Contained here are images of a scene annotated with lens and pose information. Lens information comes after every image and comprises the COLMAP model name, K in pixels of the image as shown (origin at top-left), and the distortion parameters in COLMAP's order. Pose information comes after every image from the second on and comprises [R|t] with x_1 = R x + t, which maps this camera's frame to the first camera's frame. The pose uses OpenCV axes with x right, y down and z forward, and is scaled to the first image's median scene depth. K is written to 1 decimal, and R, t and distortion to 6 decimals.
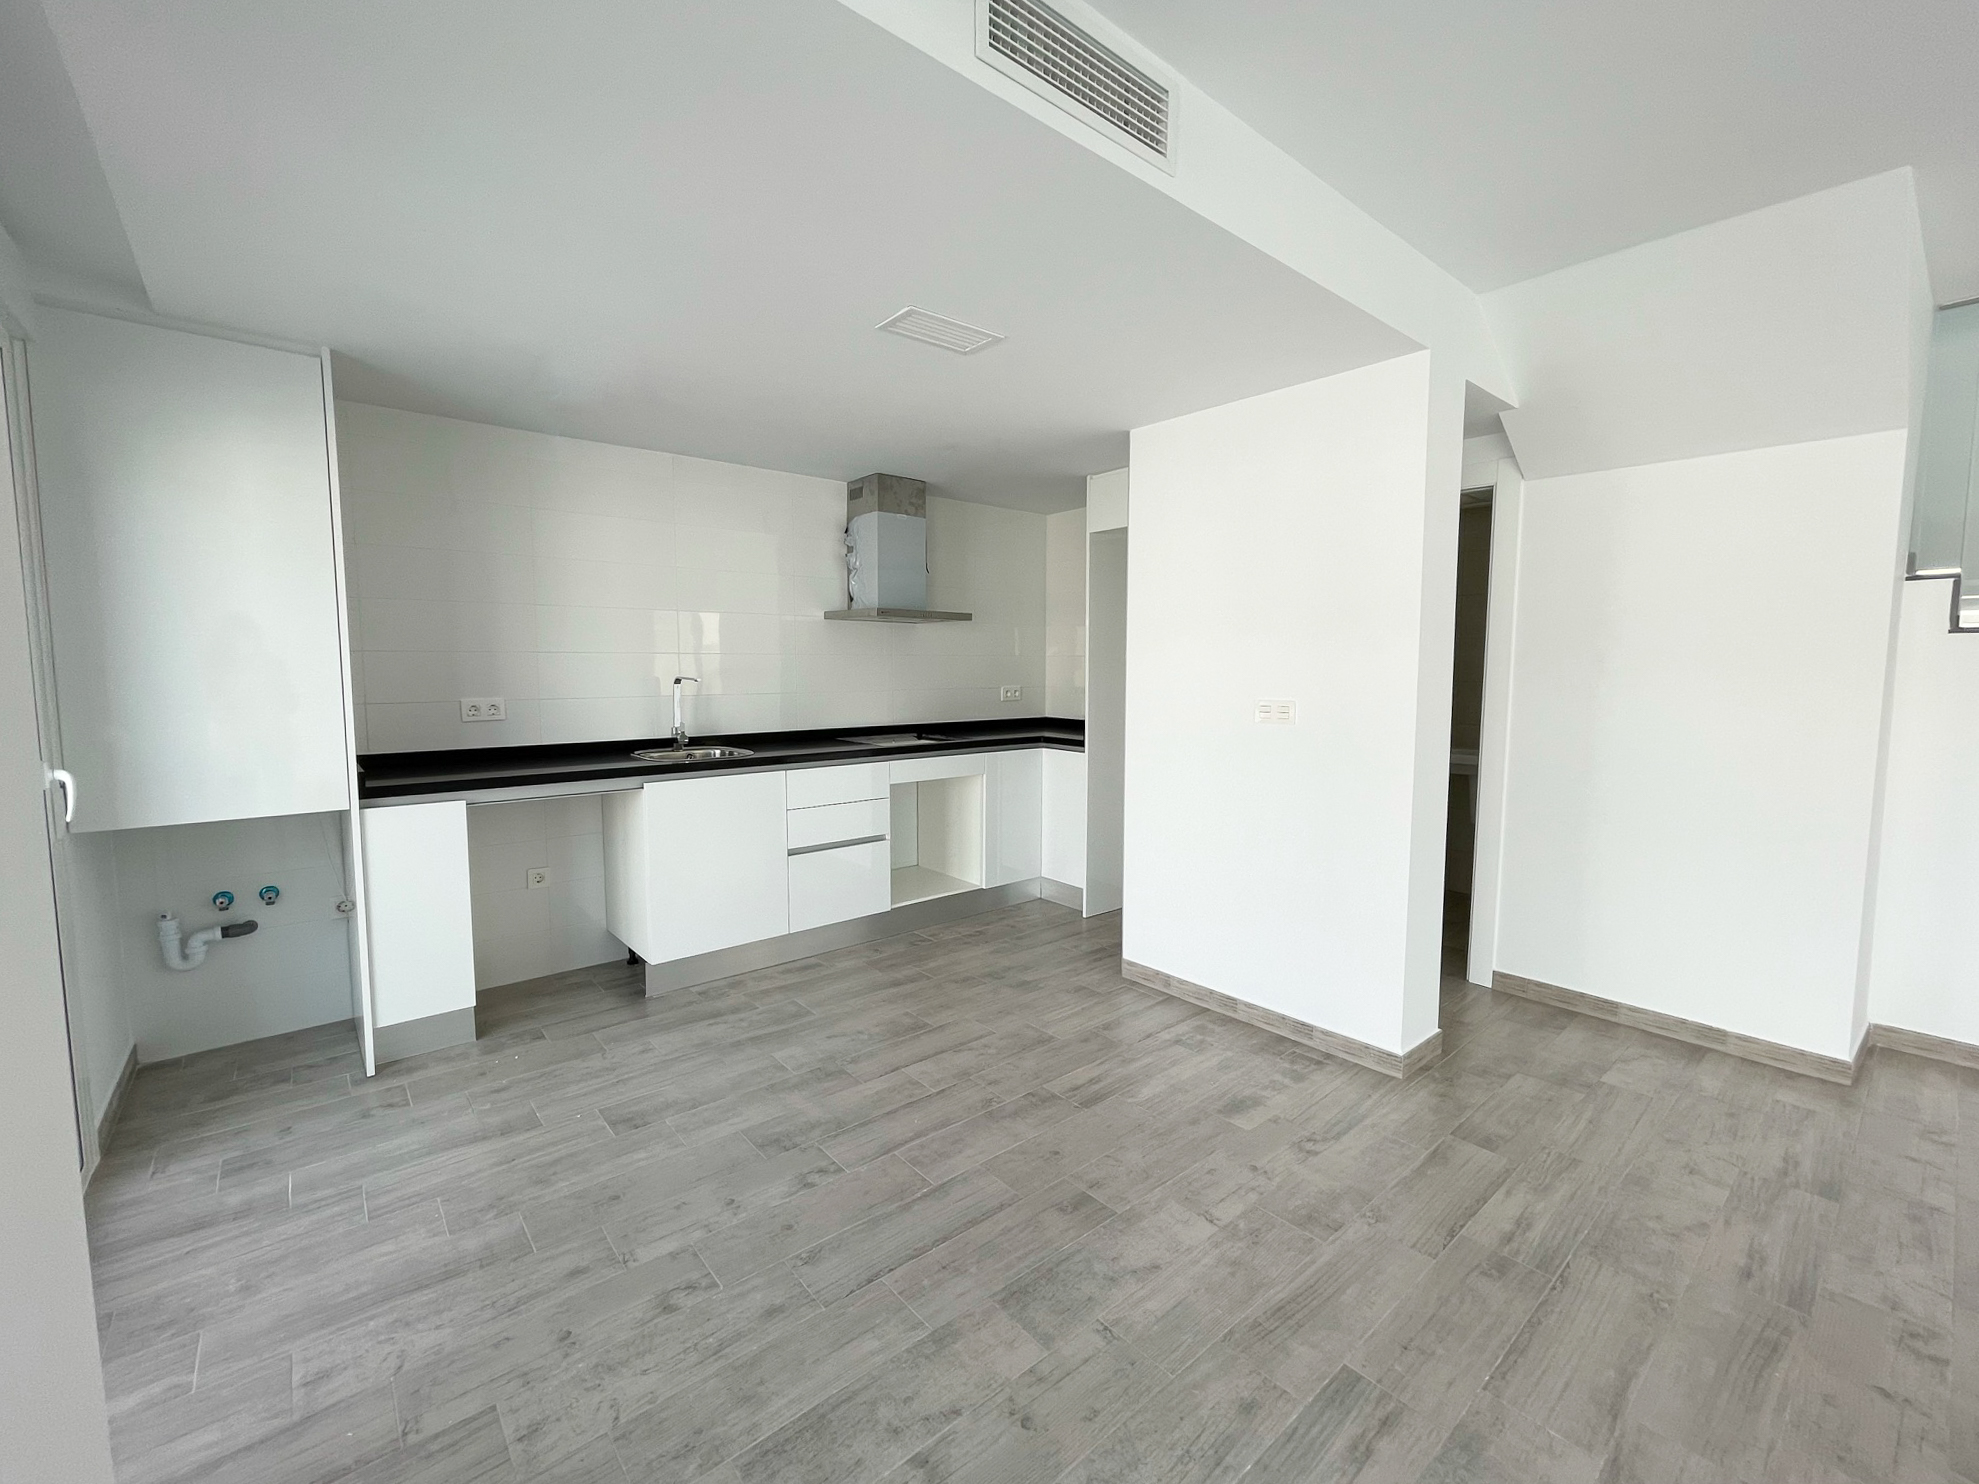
lens RADIAL K [[823.4, 0, 989.5], [0, 823.4, 742.0], [0, 0, 1]] dist [0.000282, -0.000071]
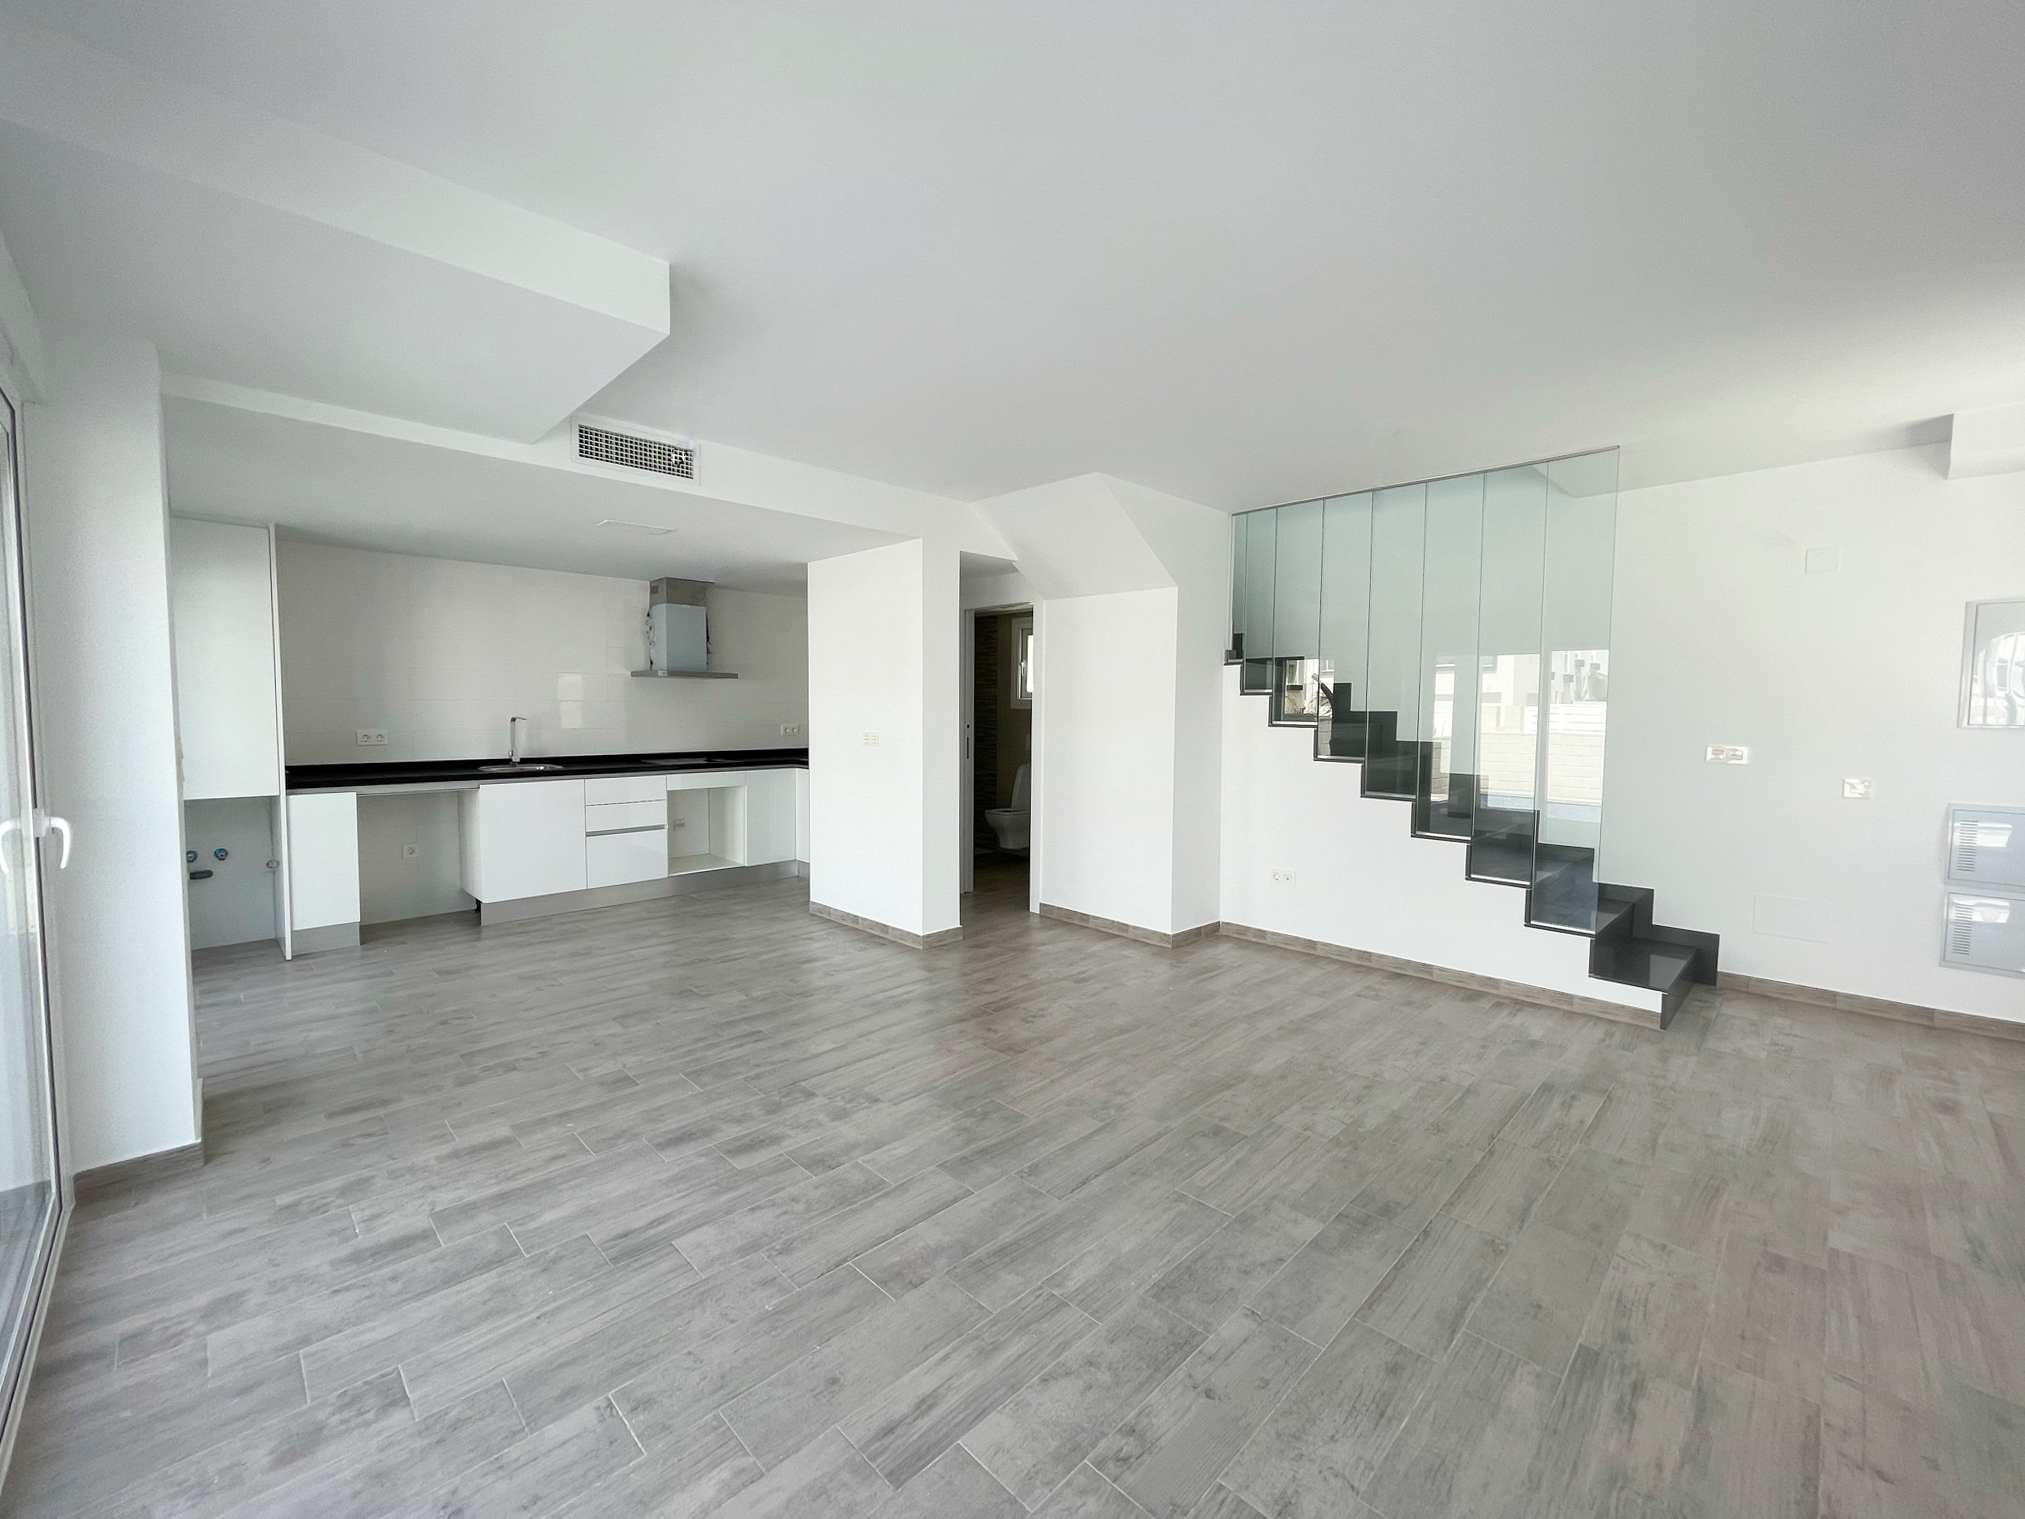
lens RADIAL K [[823.3, 0, 1012.5], [0, 823.3, 759.5], [0, 0, 1]] dist [0.000485, 0.000062]
pose [[0.996533, 0.002330, 0.083164, 0.490935], [-0.000063, 0.999629, -0.027247, 0.048645], [-0.083196, 0.027148, 0.996163, -0.686288]]
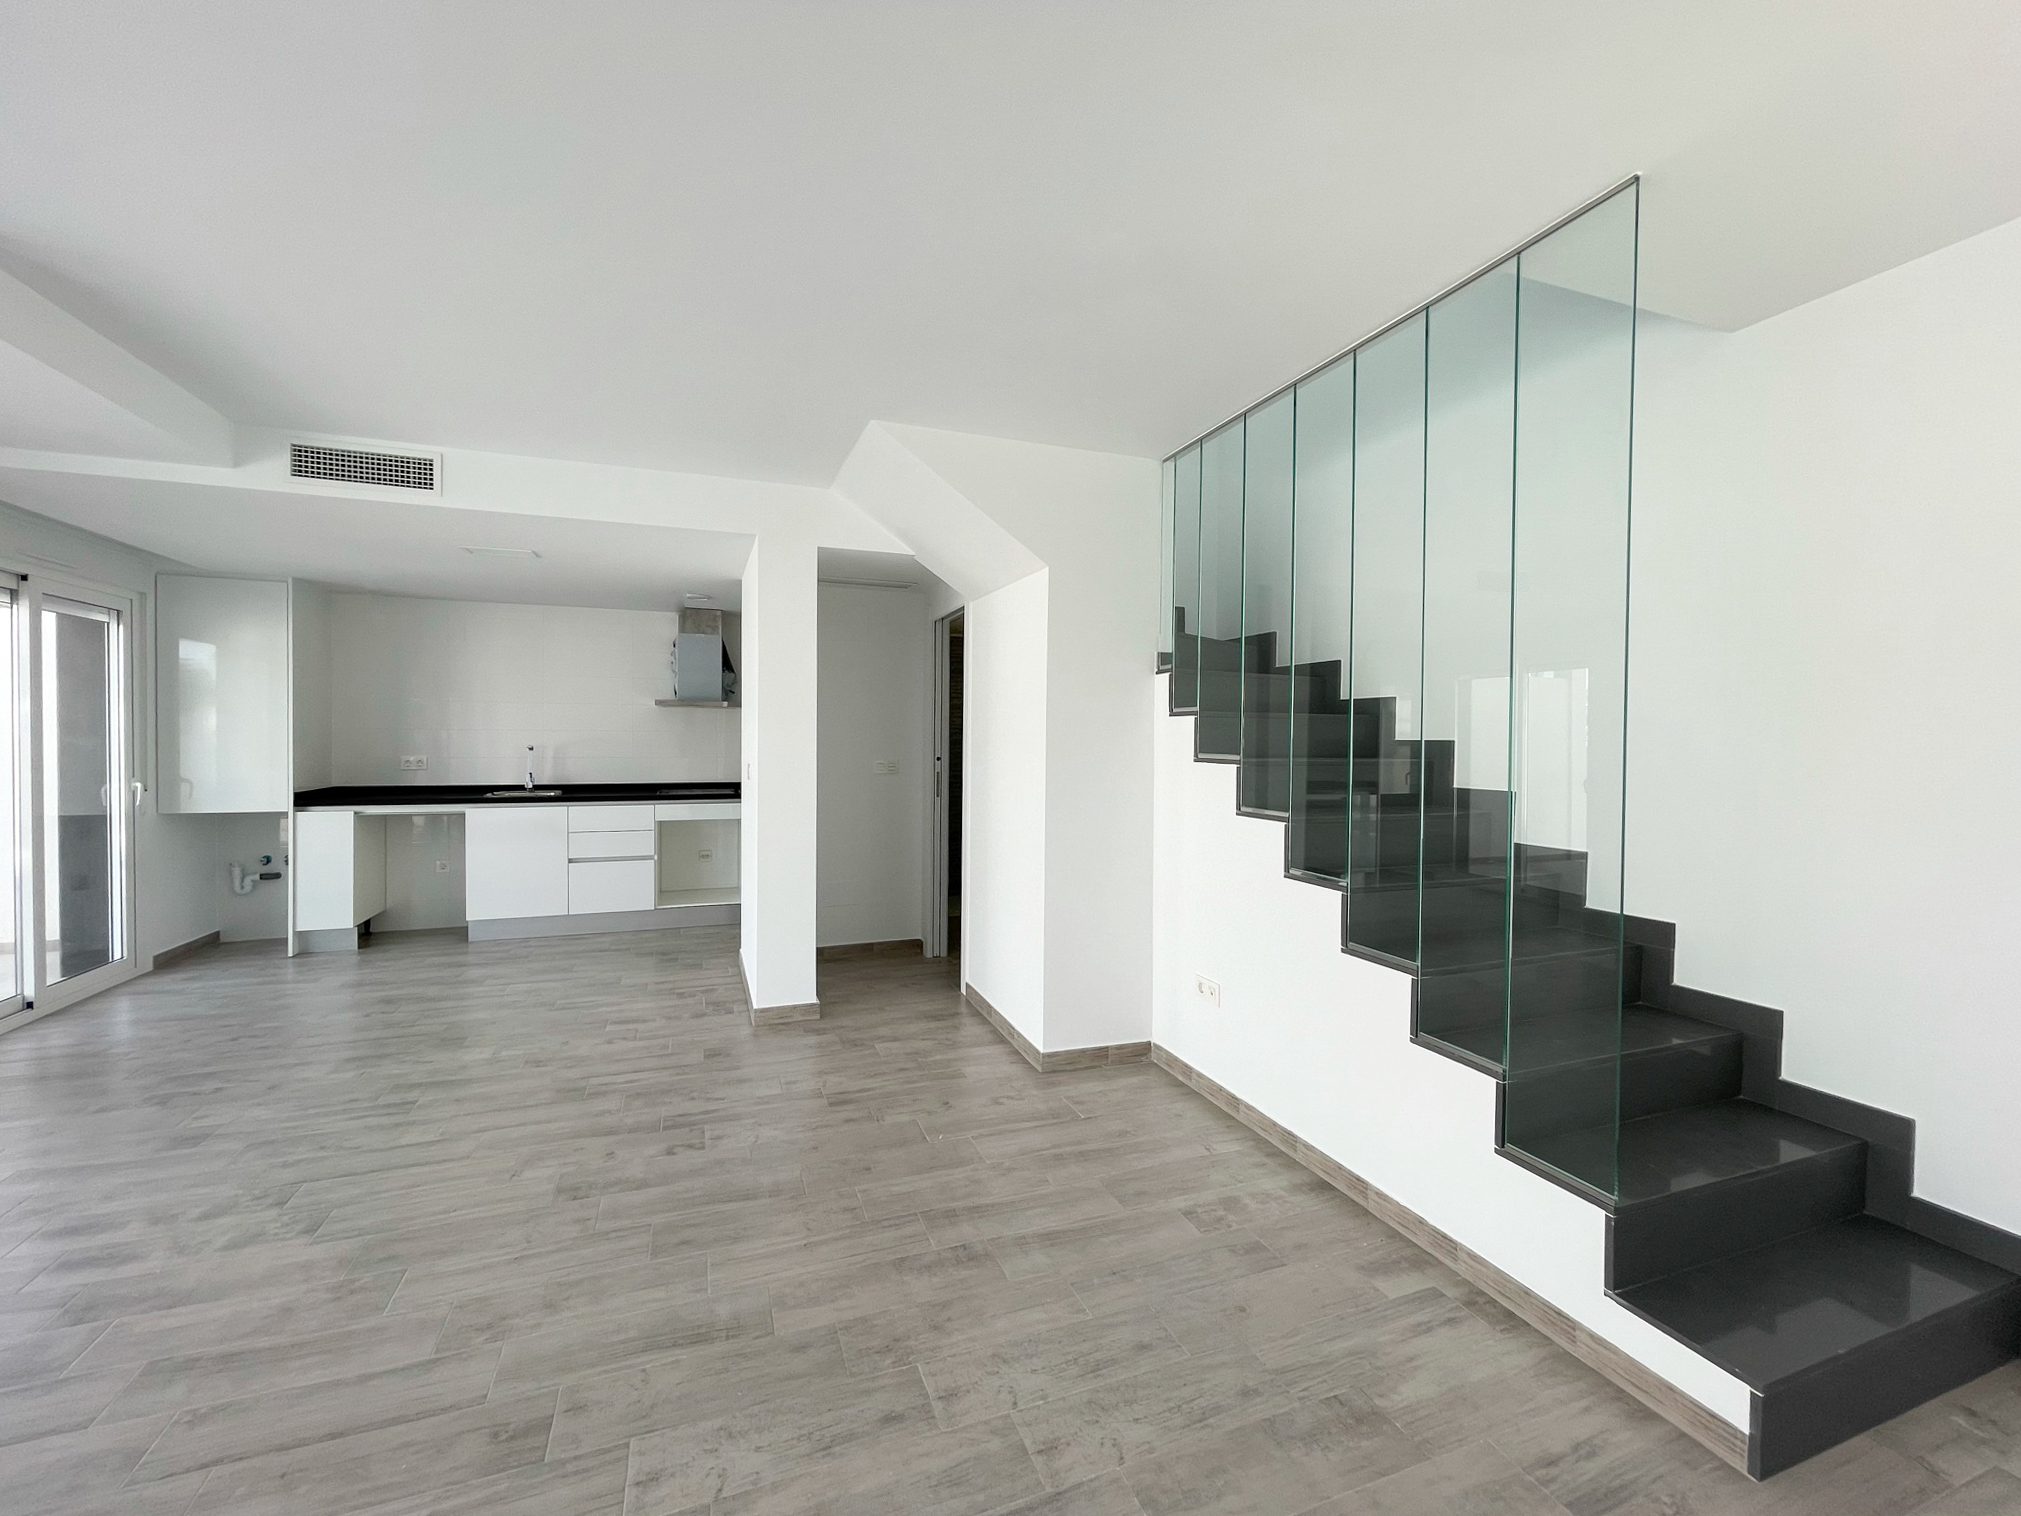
lens RADIAL K [[828.4, 0, 1010.5], [0, 828.4, 758.0], [0, 0, 1]] dist [-0.000161, 0.000272]
pose [[0.942926, 0.015028, -0.332663, 1.265446], [-0.038502, 0.997201, -0.064085, 0.014593], [0.330769, 0.073236, 0.940866, -0.229896]]
